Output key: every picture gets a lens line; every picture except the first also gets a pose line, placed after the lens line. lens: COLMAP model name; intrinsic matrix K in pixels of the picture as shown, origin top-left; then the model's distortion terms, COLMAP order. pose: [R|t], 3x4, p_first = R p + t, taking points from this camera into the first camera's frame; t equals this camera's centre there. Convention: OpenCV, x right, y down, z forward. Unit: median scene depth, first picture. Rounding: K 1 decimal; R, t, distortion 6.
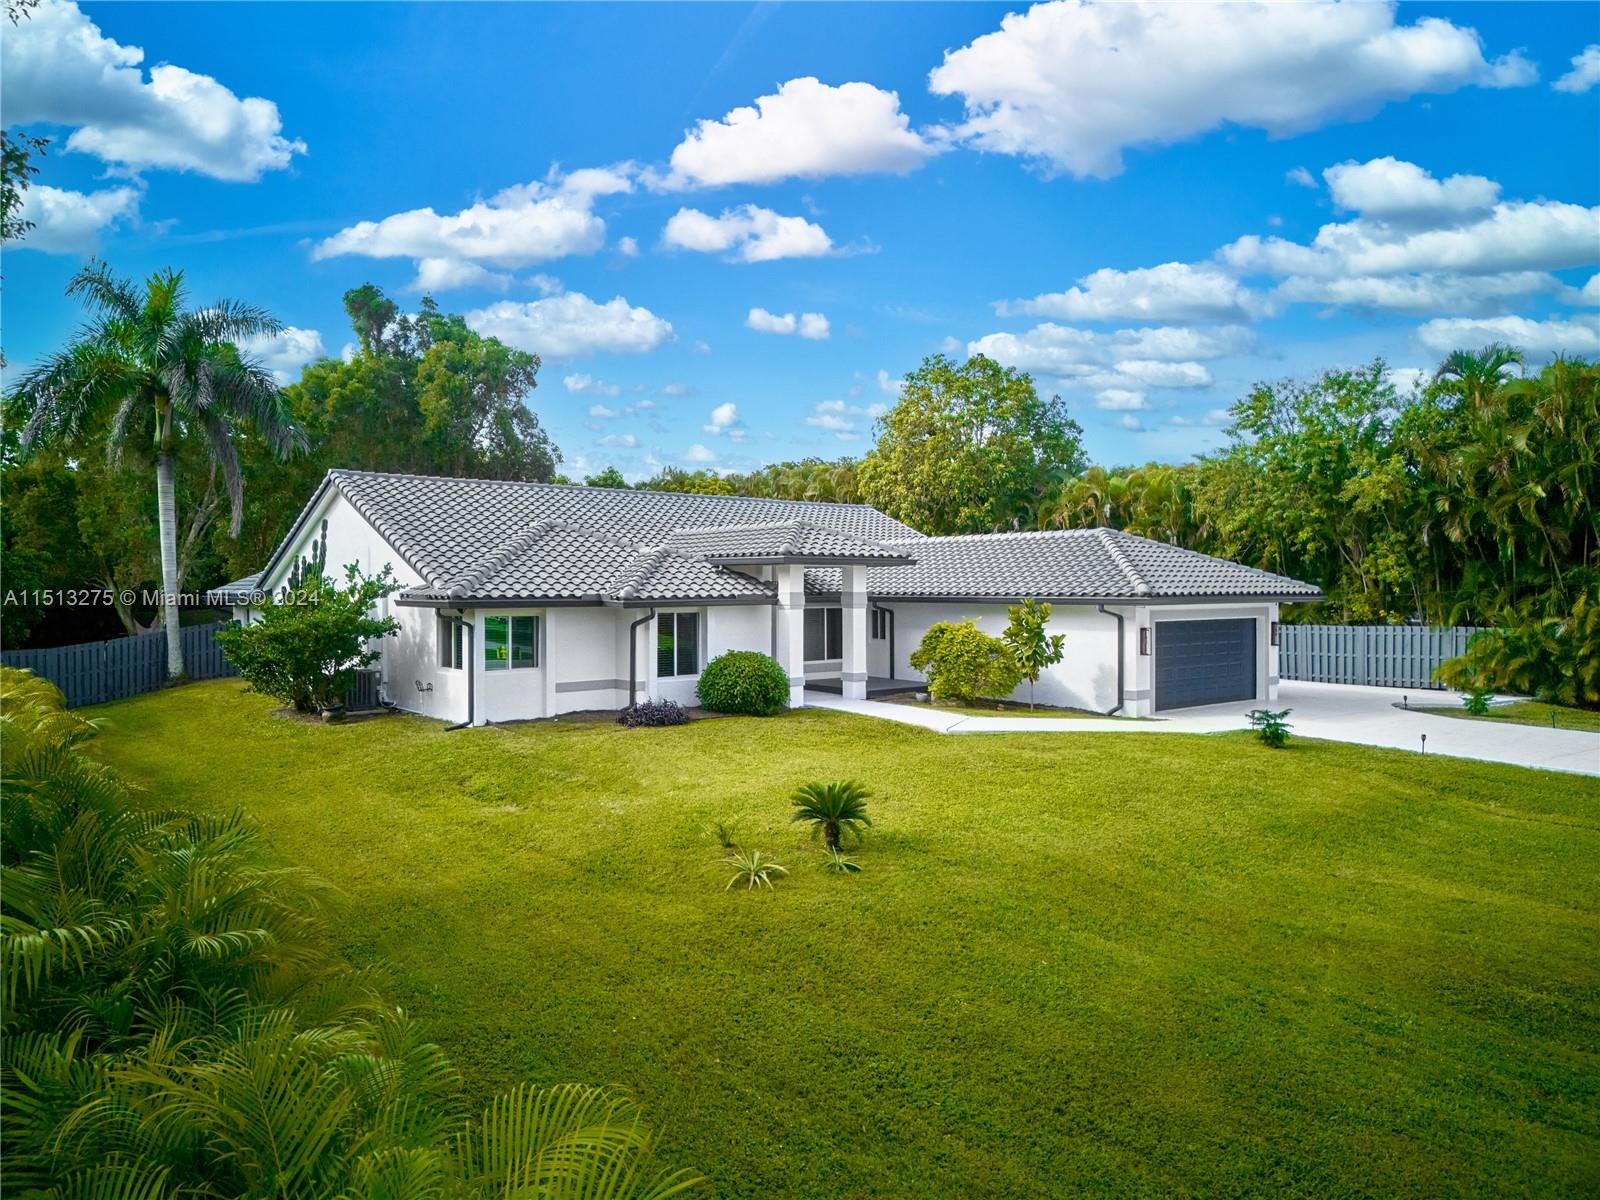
lens RADIAL K [[1116.7, 0, 787.8], [0, 1116.7, 599.9], [0, 0, 1]] dist [0.008464, -0.004813]
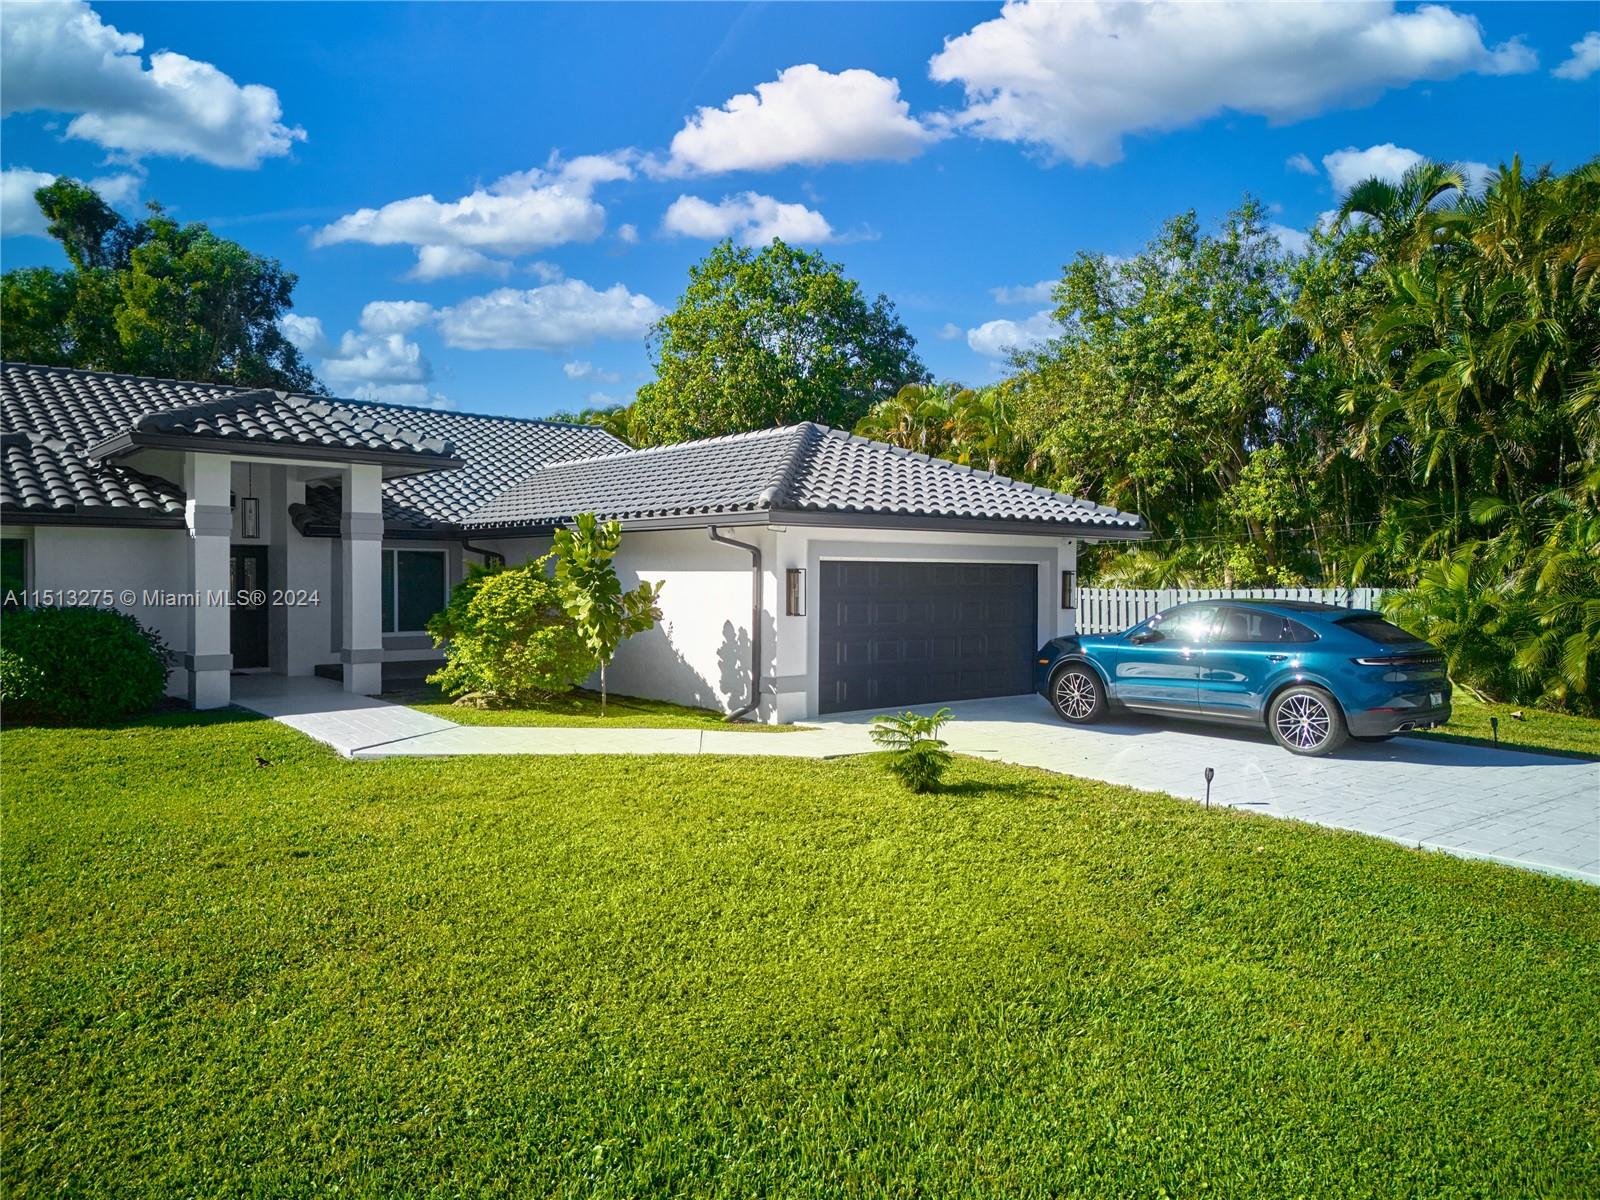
lens RADIAL K [[1116.7, 0, 806.1], [0, 1116.7, 587.8], [0, 0, 1]] dist [0.008464, -0.004813]
pose [[0.999923, 0.007413, 0.009989, 0.202232], [-0.007349, 0.999952, -0.006418, 0.024346], [-0.010036, 0.006344, 0.999930, 0.268737]]
